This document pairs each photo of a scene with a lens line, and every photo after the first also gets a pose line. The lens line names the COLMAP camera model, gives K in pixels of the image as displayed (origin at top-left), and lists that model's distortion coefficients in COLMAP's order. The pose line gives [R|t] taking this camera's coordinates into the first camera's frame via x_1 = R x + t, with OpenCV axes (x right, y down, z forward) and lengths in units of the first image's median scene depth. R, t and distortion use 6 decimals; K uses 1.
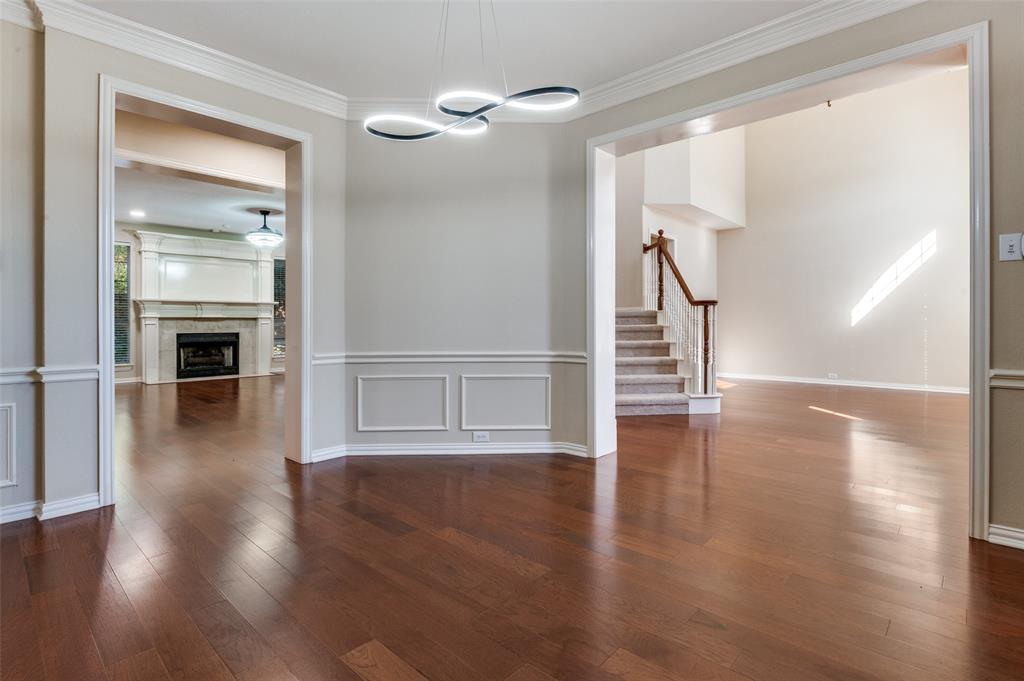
lens RADIAL K [[498.1, 0, 512.6], [0, 498.1, 334.5], [0, 0, 1]] dist [0.001761, -0.000433]
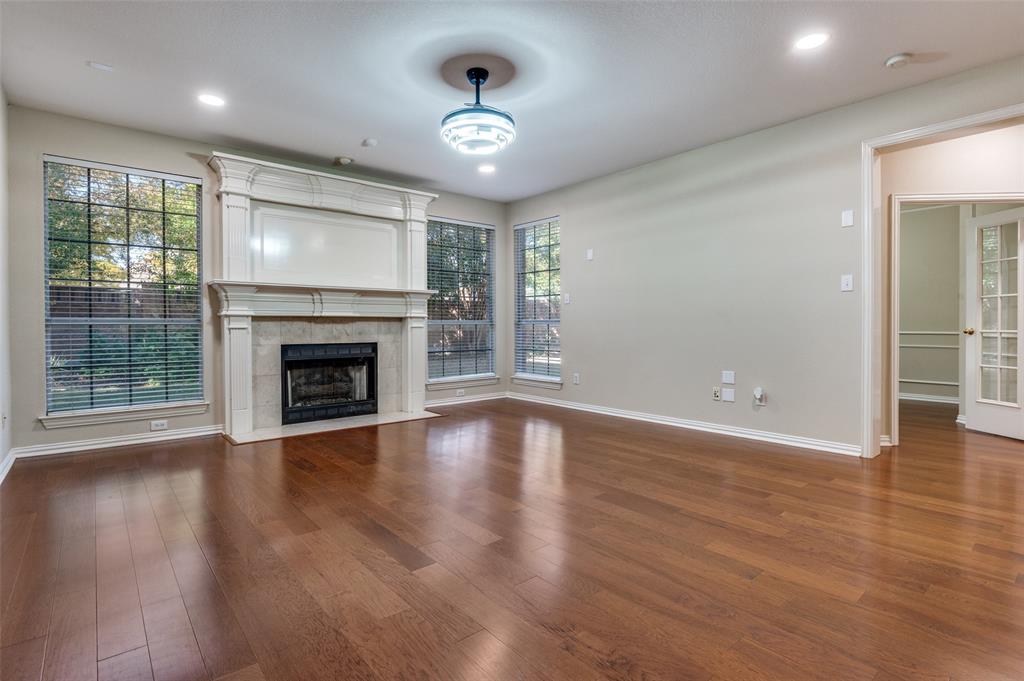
lens RADIAL K [[498.1, 0, 512.0], [0, 498.1, 343.6], [0, 0, 1]] dist [0.001761, -0.000433]
pose [[0.990849, -0.006307, -0.134830, -0.333362], [0.006775, 0.999973, 0.003008, -0.003300], [0.134808, -0.003894, 0.990864, 0.468217]]
